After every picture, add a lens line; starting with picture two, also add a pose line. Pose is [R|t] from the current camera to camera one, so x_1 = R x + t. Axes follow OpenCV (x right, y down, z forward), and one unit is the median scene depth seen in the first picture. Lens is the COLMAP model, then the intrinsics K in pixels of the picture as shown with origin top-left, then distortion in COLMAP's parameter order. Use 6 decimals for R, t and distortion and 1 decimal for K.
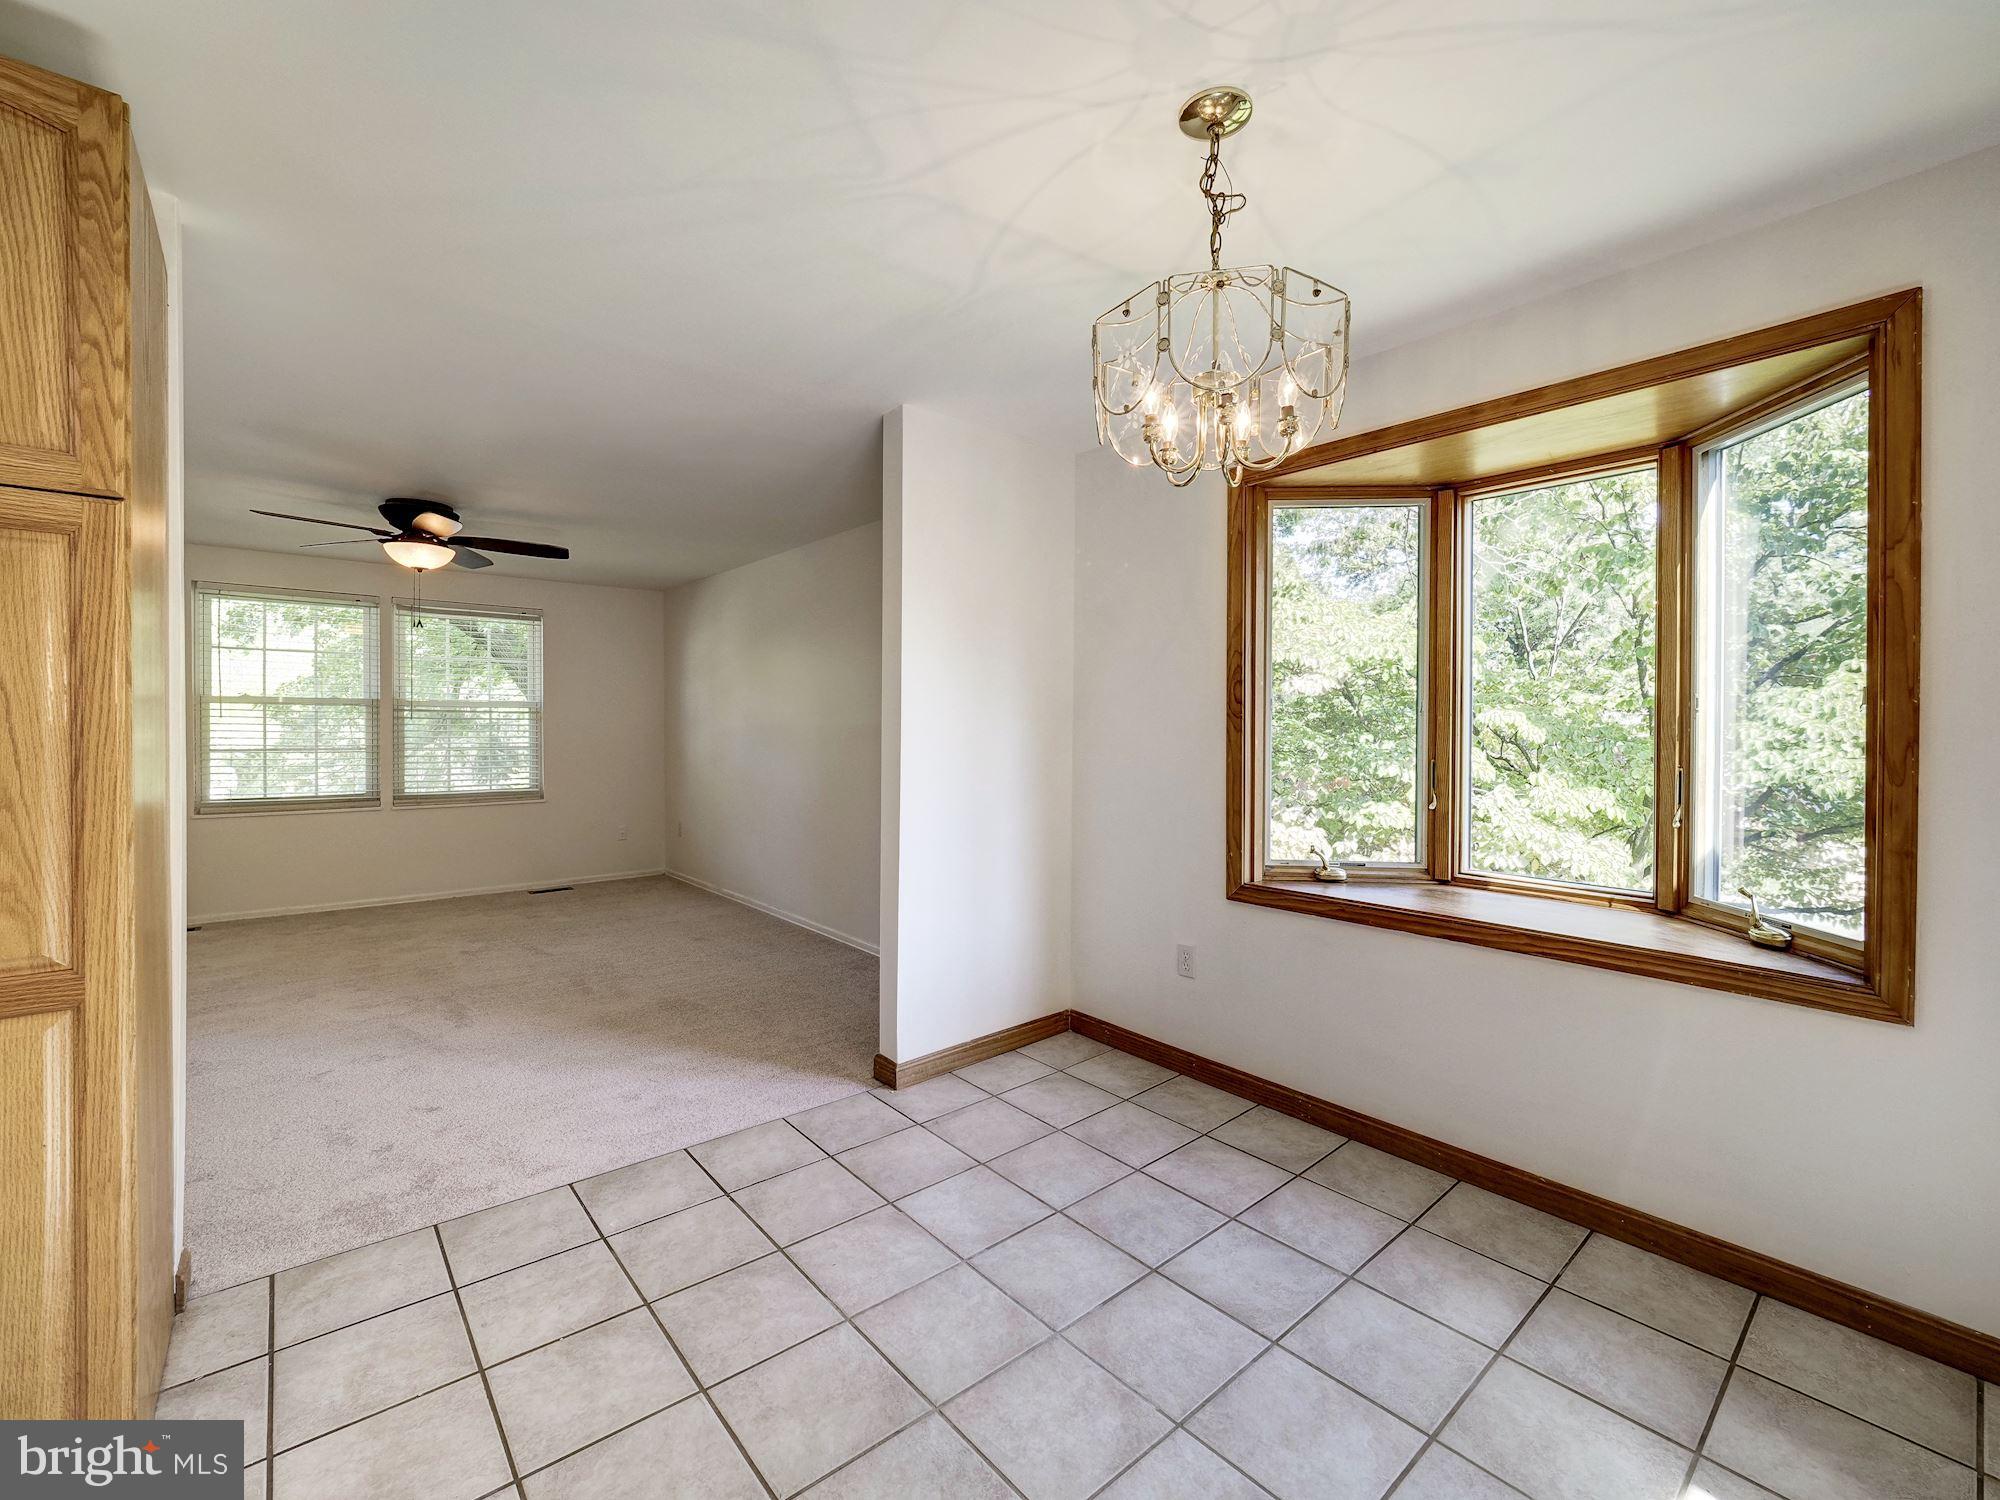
lens RADIAL K [[870.3, 0, 992.2], [0, 870.3, 734.1], [0, 0, 1]] dist [0.001226, -0.001238]
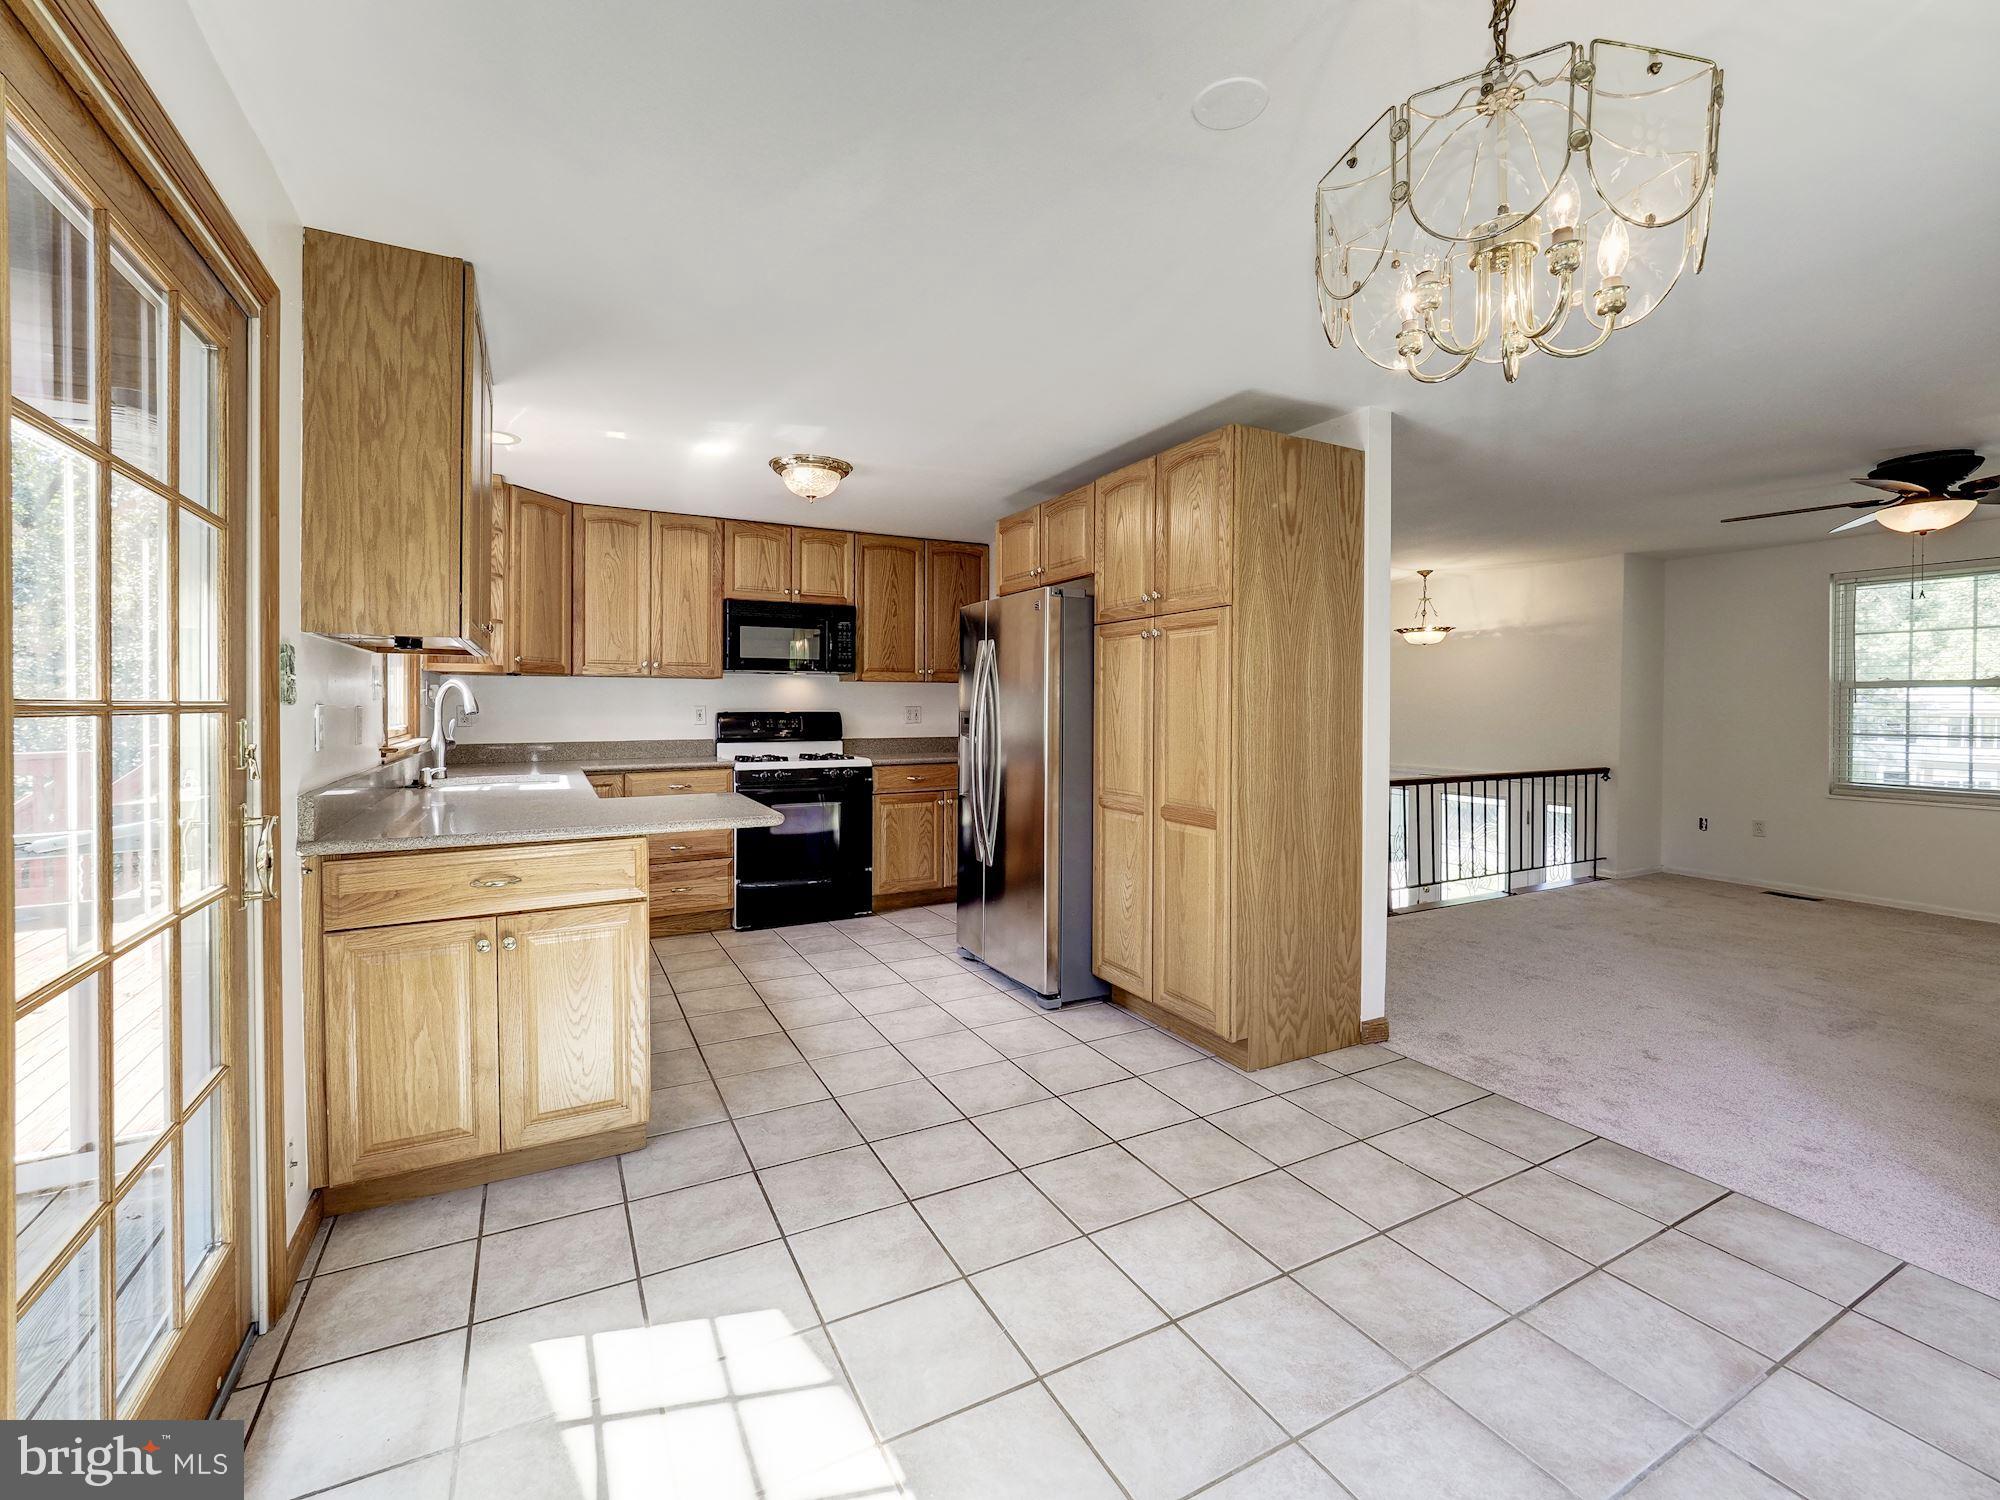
lens RADIAL K [[870.3, 0, 1005.1], [0, 870.3, 710.1], [0, 0, 1]] dist [0.001226, -0.001238]
pose [[-0.207000, -0.000561, -0.978341, 0.658172], [-0.012354, 0.999922, 0.002041, 0.000410], [0.978263, 0.012509, -0.206991, 0.465530]]
